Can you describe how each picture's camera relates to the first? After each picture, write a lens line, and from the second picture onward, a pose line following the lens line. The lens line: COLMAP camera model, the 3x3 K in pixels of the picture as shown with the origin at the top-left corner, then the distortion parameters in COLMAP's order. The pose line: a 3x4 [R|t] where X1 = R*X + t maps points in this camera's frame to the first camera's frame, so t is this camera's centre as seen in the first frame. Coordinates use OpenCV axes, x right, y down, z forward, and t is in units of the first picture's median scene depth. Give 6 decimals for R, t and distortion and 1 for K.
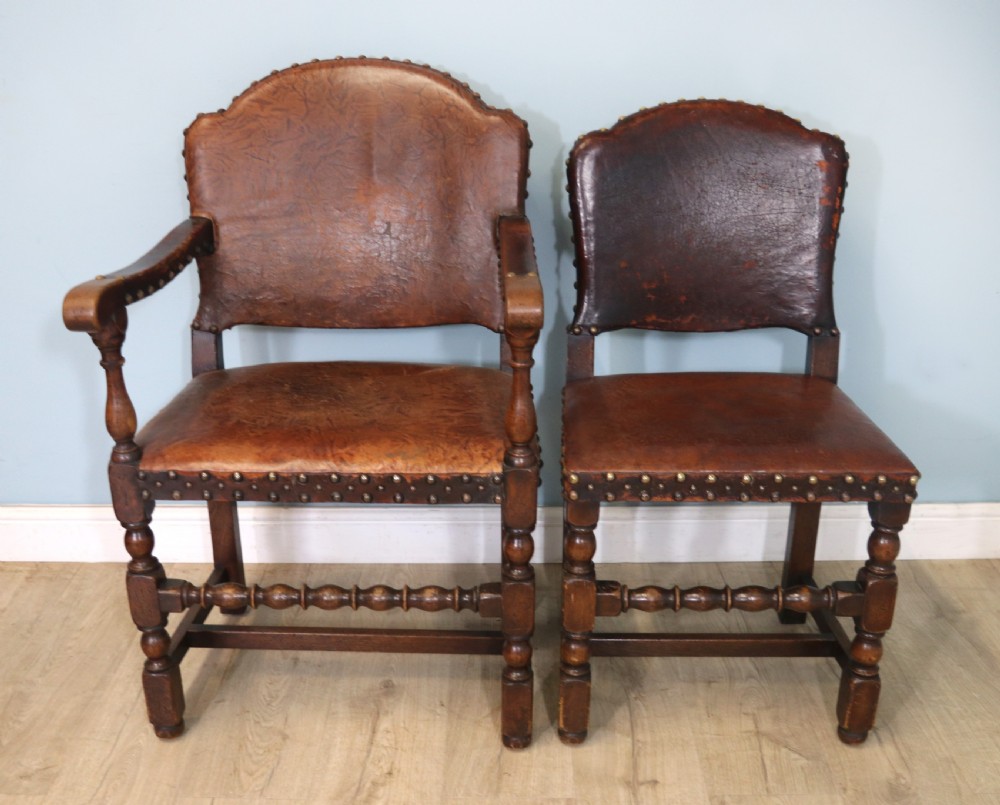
lens RADIAL K [[1180.7, 0, 495.6], [0, 1180.7, 436.9], [0, 0, 1]] dist [-0.100139, 0.023737]
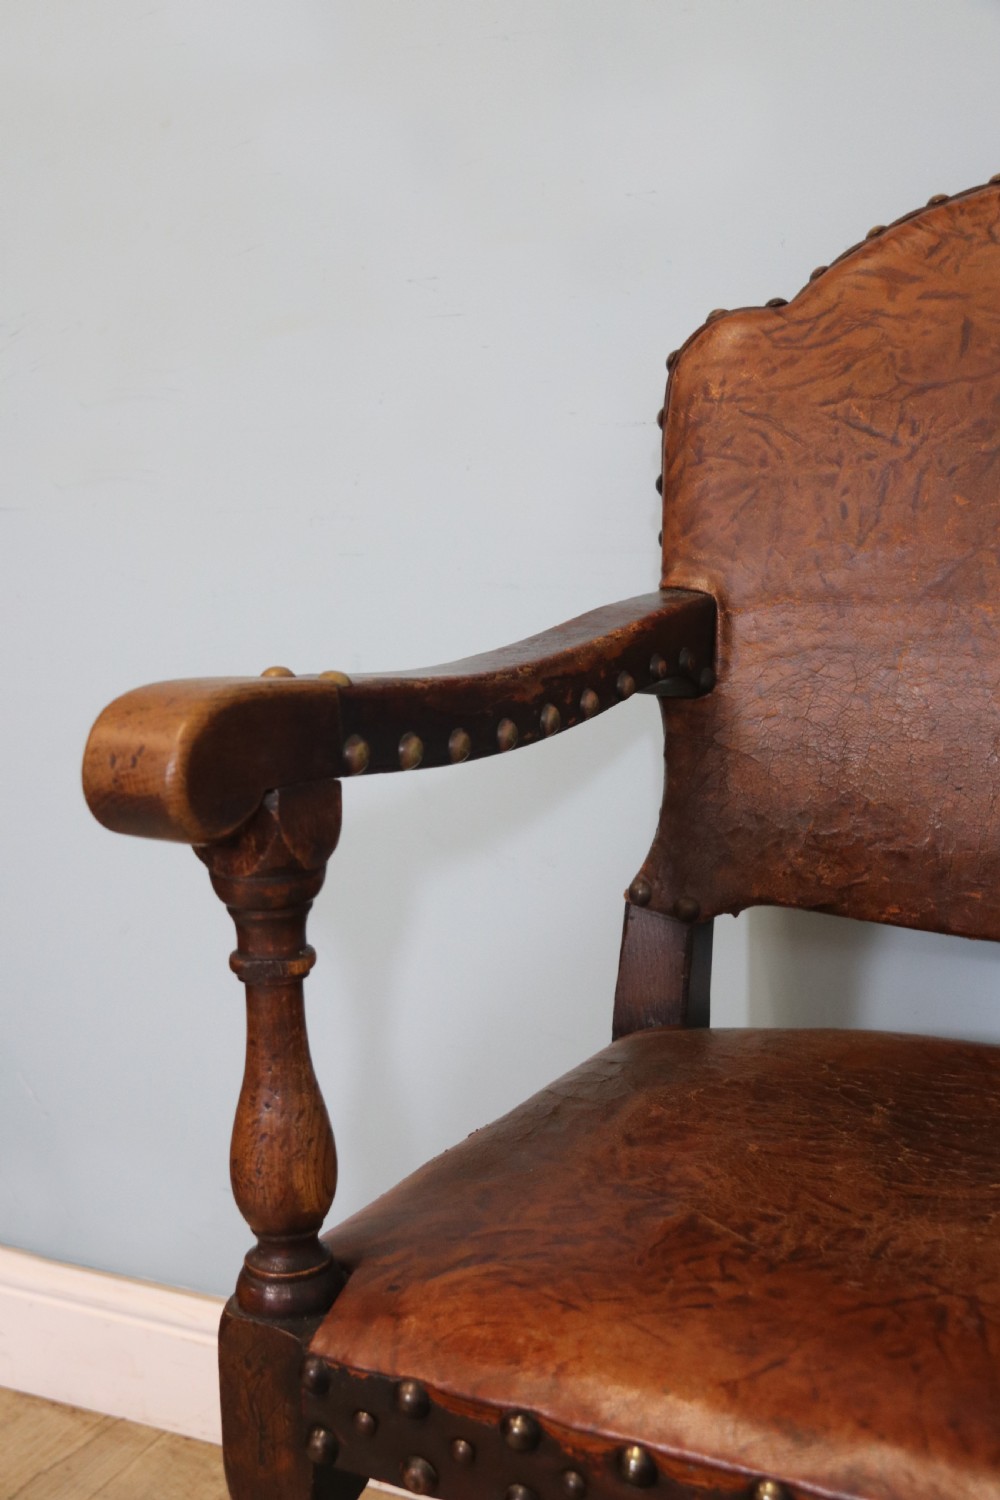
lens RADIAL K [[1674.8, 0, 496.9], [0, 1674.8, 785.7], [0, 0, 1]] dist [-0.018658, -0.001499]
pose [[0.907869, 0.068200, -0.413669, -0.093769], [-0.146355, 0.976163, -0.160266, -0.041746], [0.392878, 0.206043, 0.896210, 0.554114]]
